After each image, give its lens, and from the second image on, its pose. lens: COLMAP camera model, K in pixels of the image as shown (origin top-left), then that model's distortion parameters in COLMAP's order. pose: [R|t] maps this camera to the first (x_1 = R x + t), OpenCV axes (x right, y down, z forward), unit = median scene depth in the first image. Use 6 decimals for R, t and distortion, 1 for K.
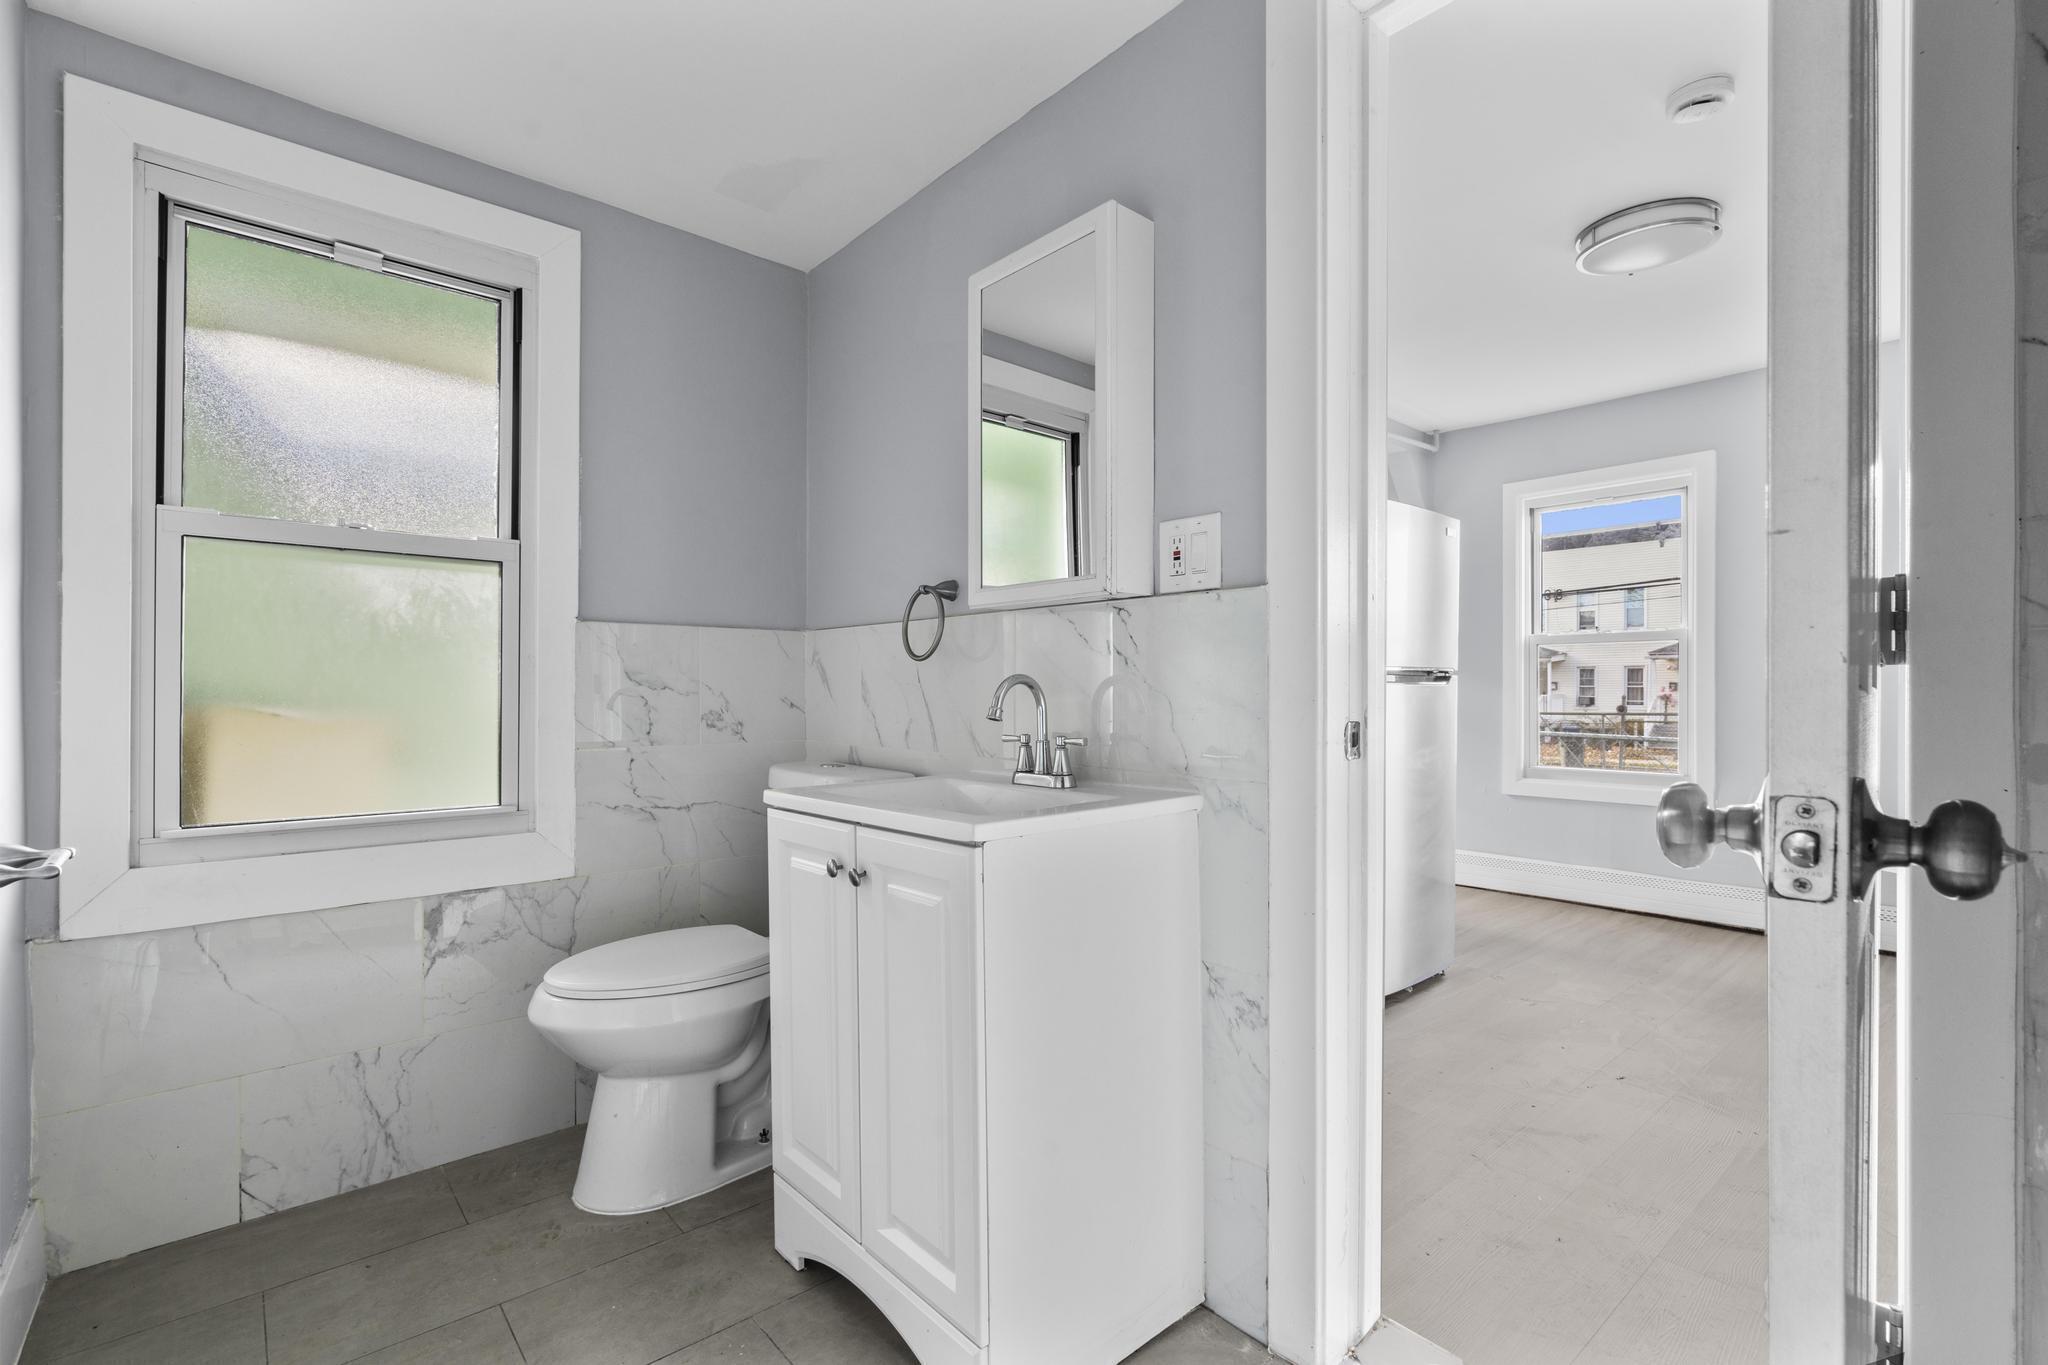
lens RADIAL K [[913.8, 0, 1016.4], [0, 913.8, 687.1], [0, 0, 1]] dist [-0.002350, 0.000930]
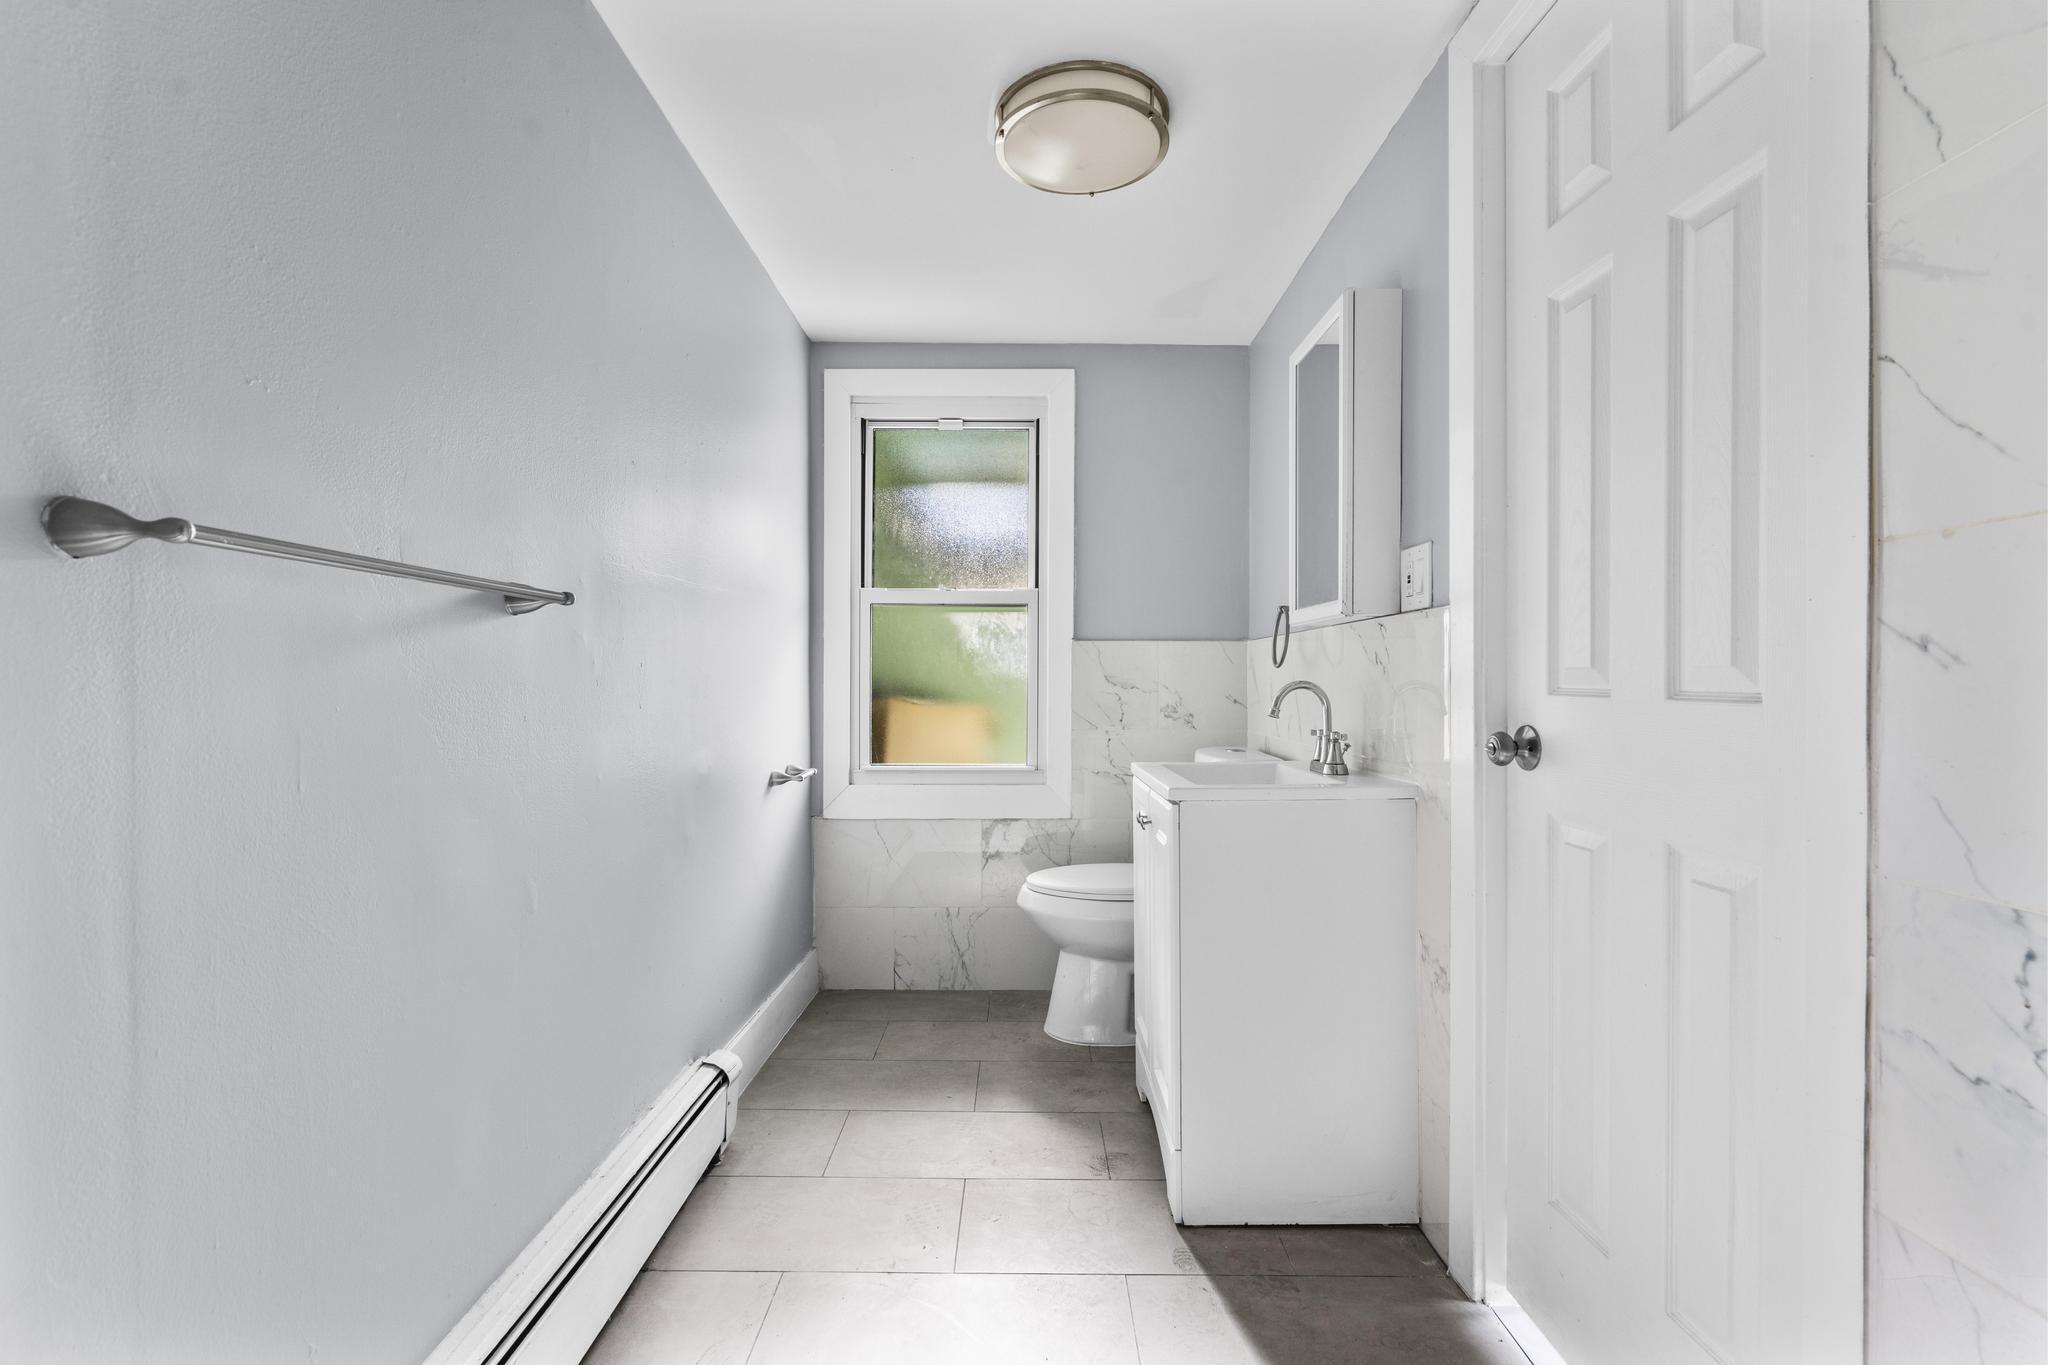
lens RADIAL K [[913.8, 0, 1019.6], [0, 913.8, 684.6], [0, 0, 1]] dist [-0.002350, 0.000930]
pose [[0.753749, 0.003941, -0.657150, 0.489218], [0.001170, 0.999972, 0.007339, -0.017504], [0.657161, -0.006301, 0.753724, -0.170434]]
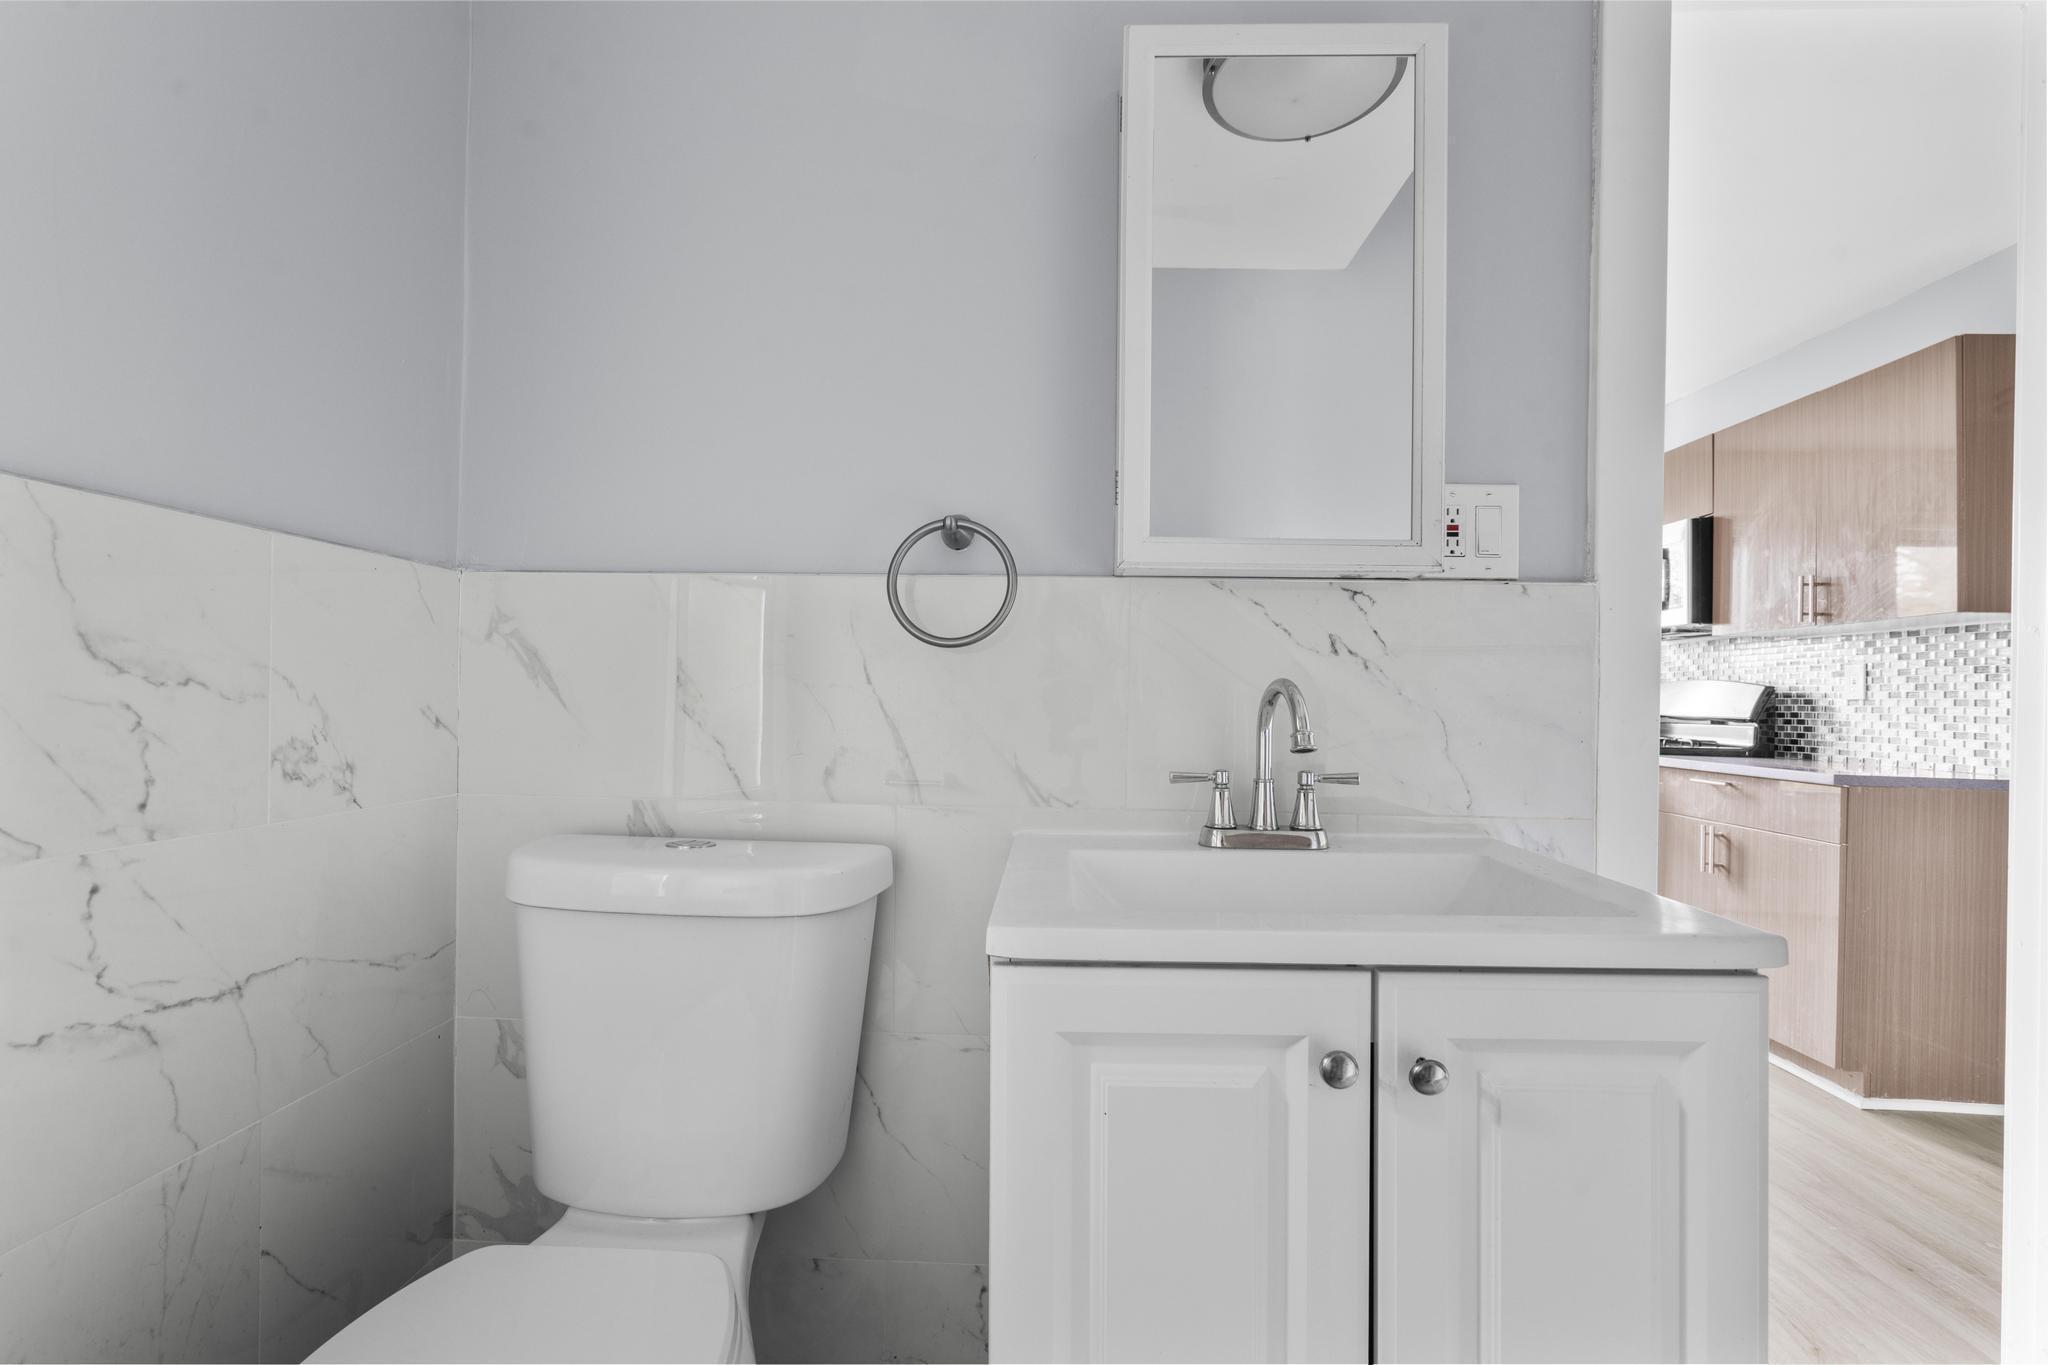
lens RADIAL K [[913.8, 0, 1022.3], [0, 913.8, 686.8], [0, 0, 1]] dist [-0.002350, 0.000930]
pose [[0.682911, 0.017945, 0.730281, -0.547258], [-0.017034, 0.999818, -0.008639, 0.000291], [-0.730303, -0.006540, 0.683092, 0.640188]]
